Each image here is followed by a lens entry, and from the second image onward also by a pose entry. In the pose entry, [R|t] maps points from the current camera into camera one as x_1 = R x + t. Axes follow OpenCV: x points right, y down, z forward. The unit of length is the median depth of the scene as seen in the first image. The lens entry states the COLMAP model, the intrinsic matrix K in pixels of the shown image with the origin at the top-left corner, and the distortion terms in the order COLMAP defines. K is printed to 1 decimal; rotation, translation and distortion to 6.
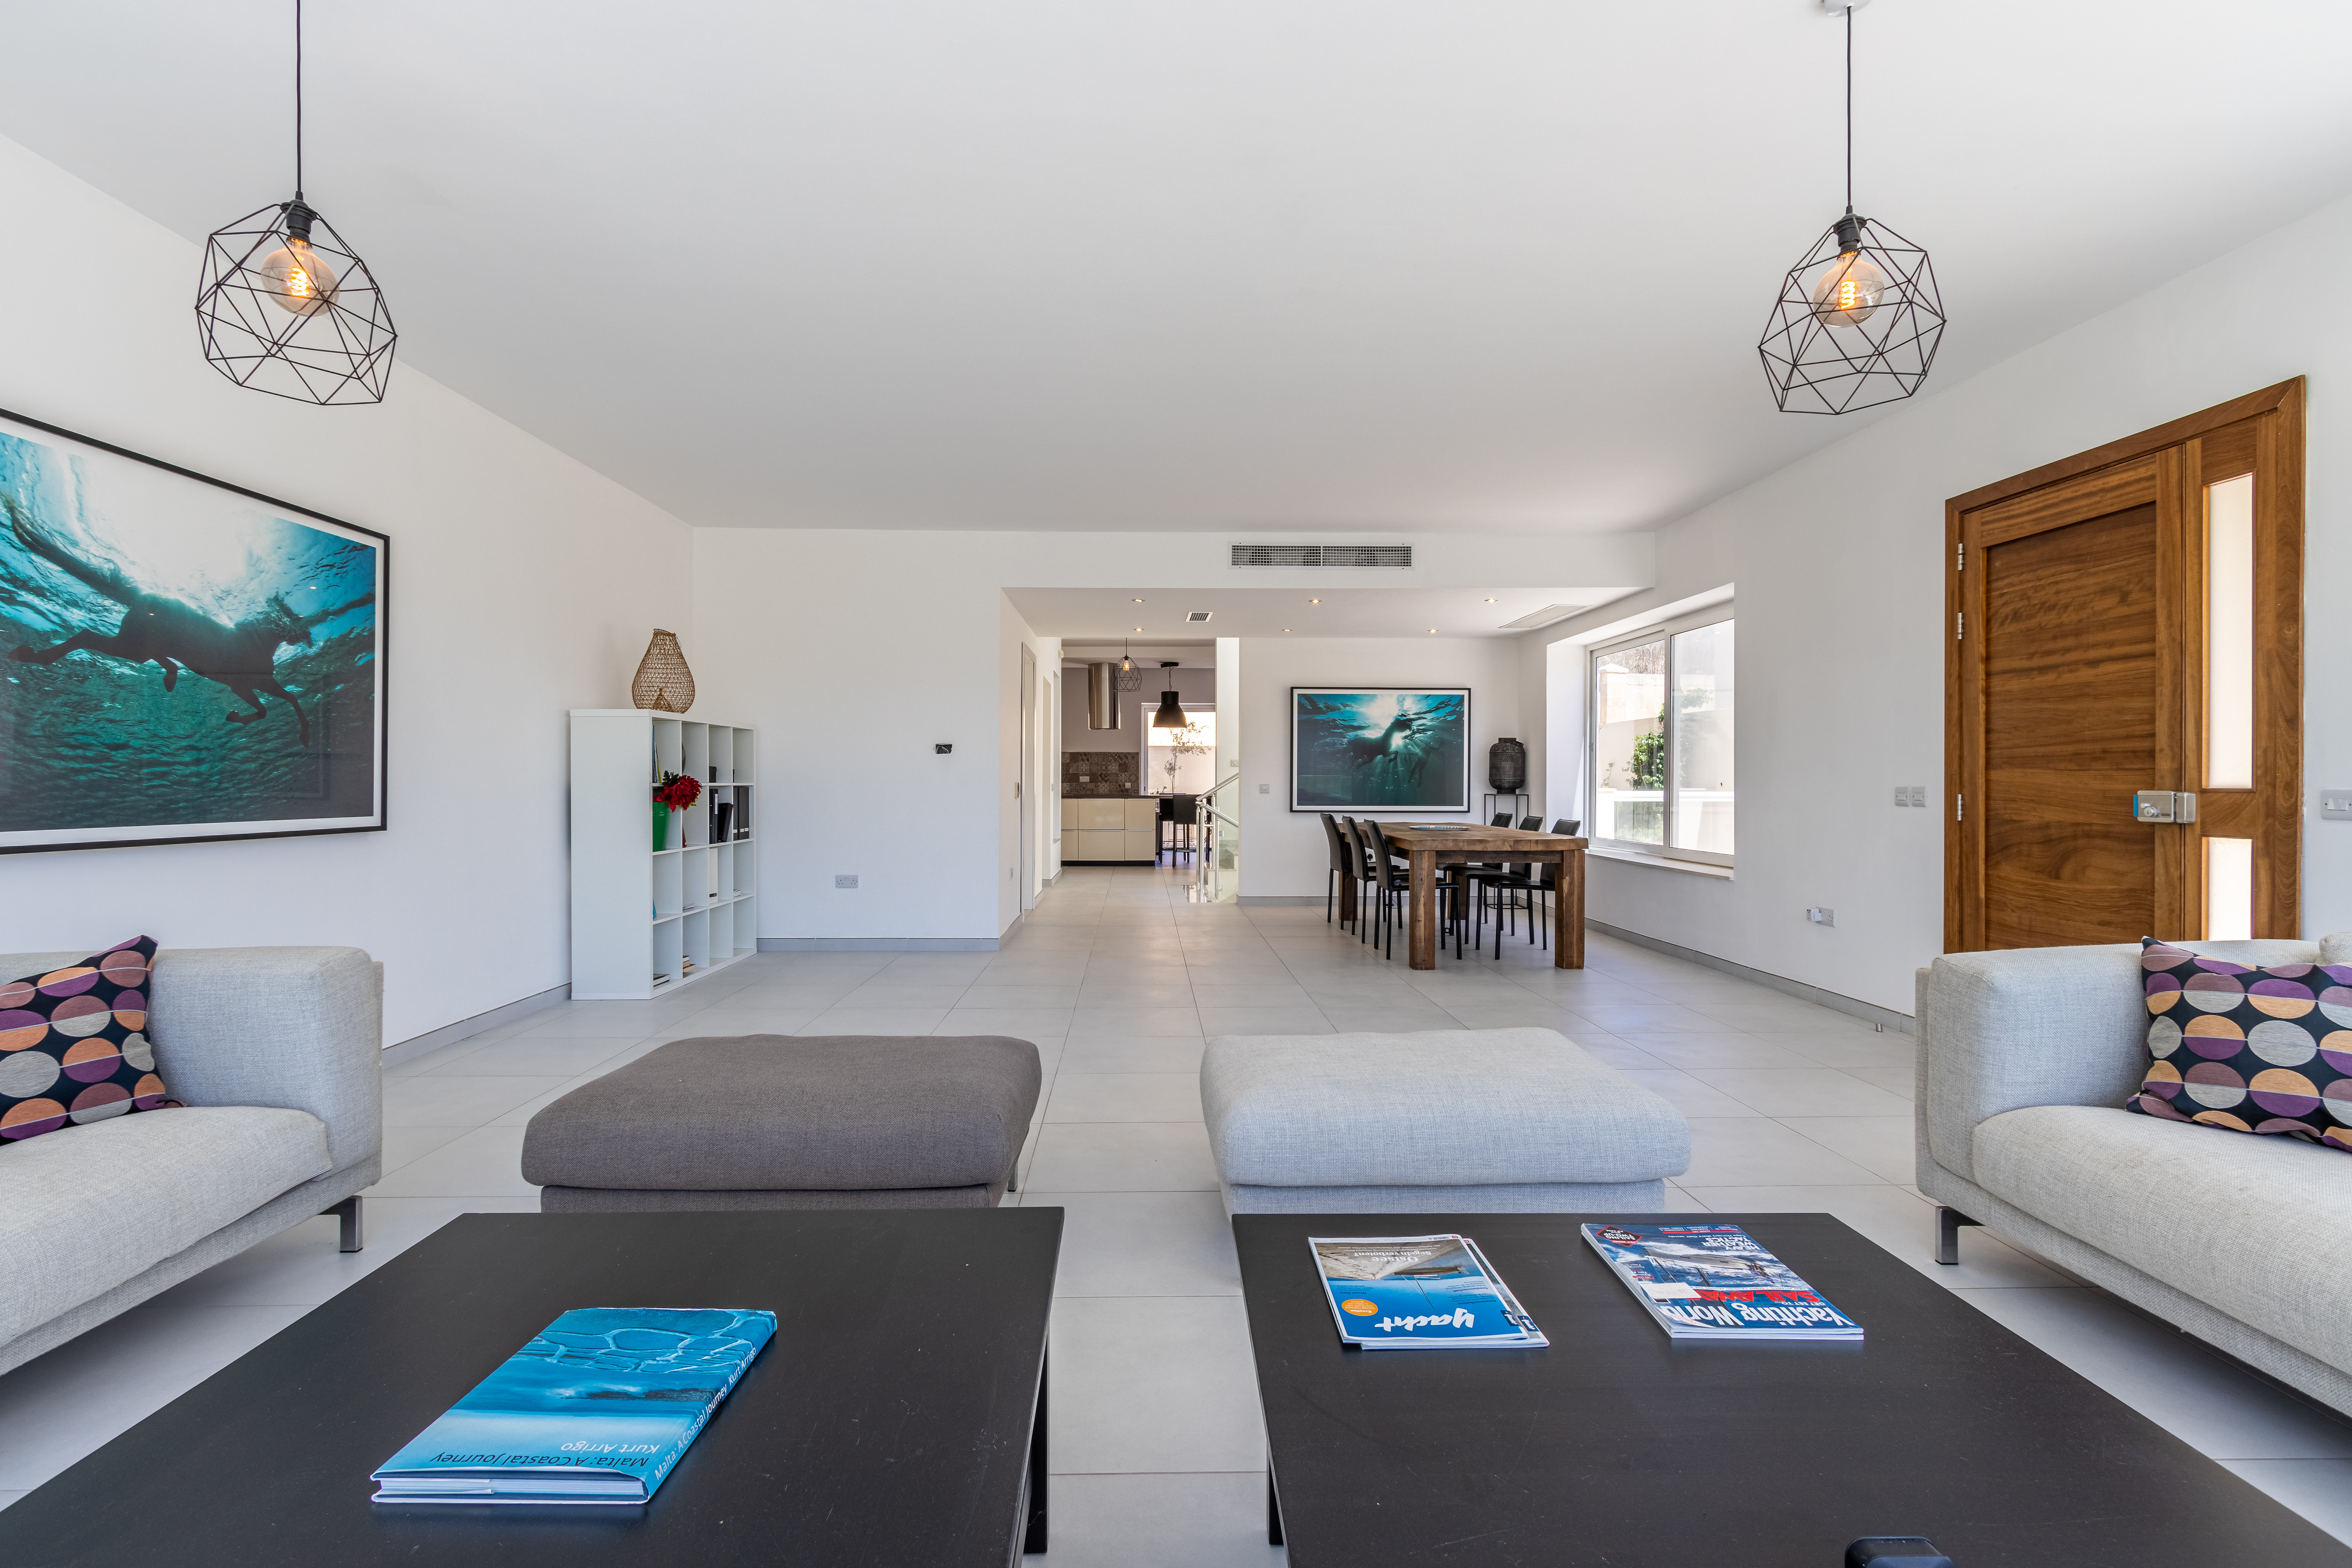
lens RADIAL K [[1139.0, 0, 1166.2], [0, 1139.0, 761.3], [0, 0, 1]] dist [0.008669, 0.000006]
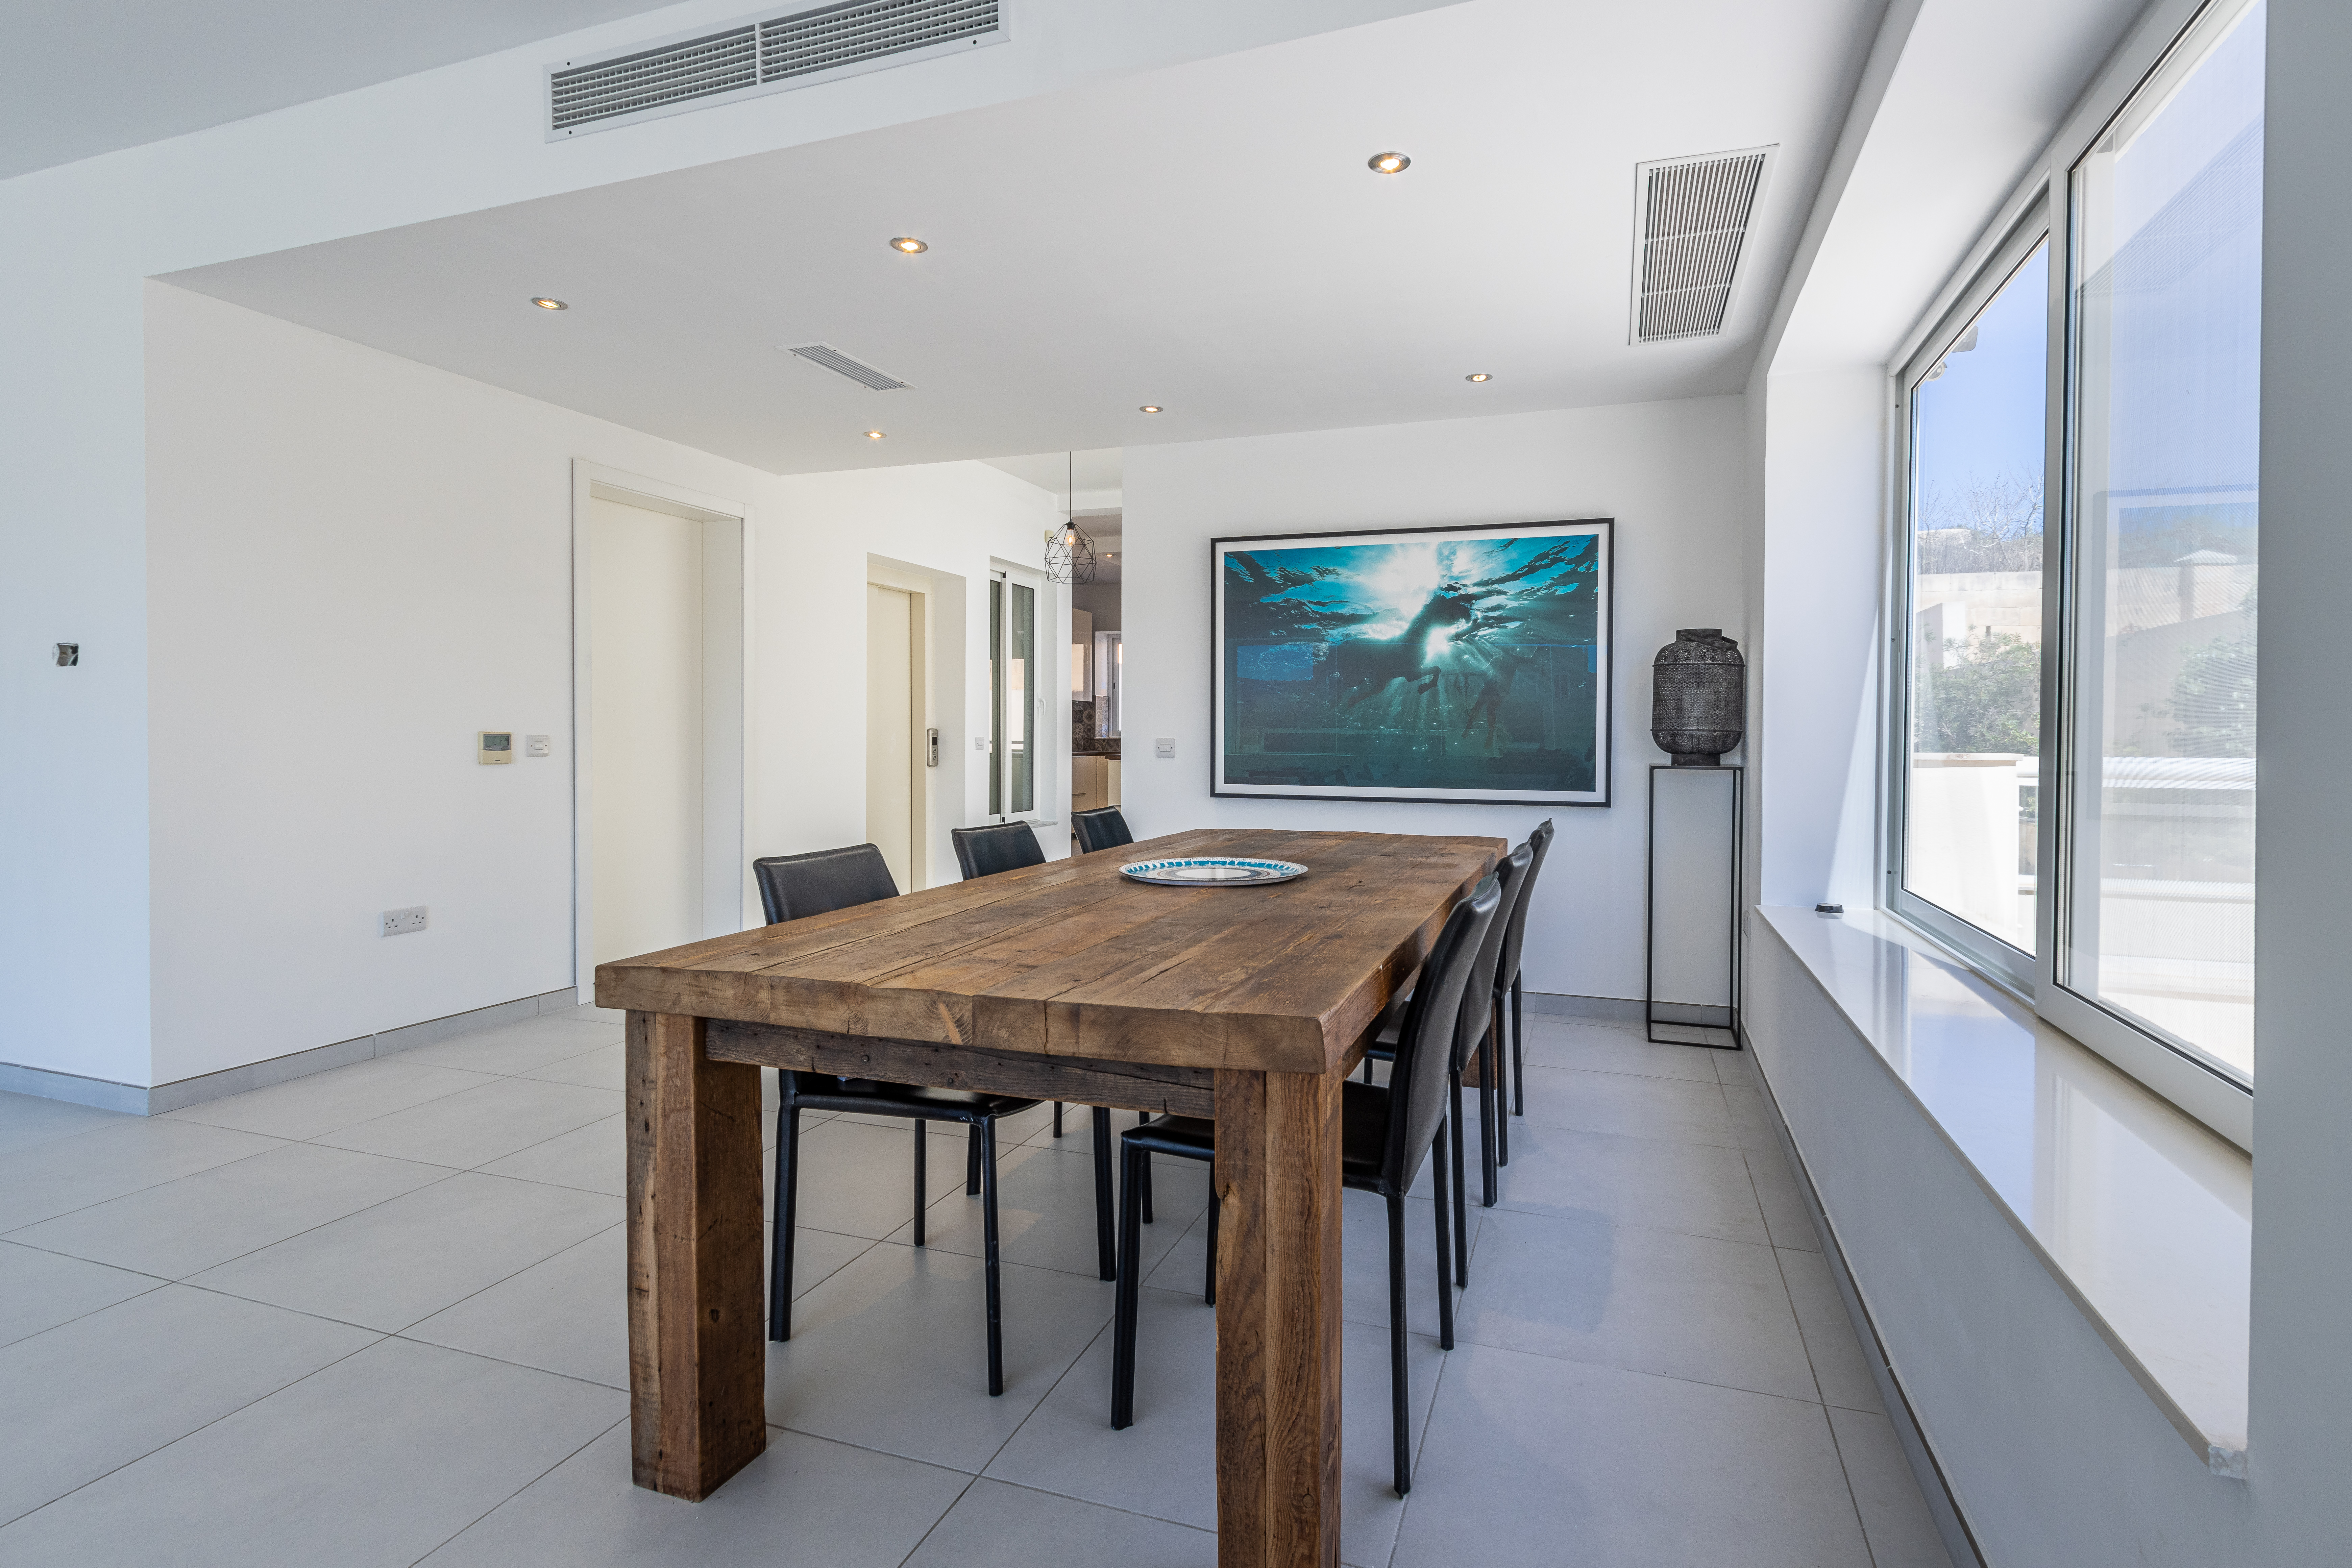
lens RADIAL K [[1139.0, 0, 1166.2], [0, 1139.0, 761.3], [0, 0, 1]] dist [0.008669, 0.000006]
pose [[0.924670, 0.013749, -0.380522, 0.276515], [0.001667, 0.999192, 0.040154, 0.009937], [0.380767, -0.037764, 0.923900, 0.535505]]
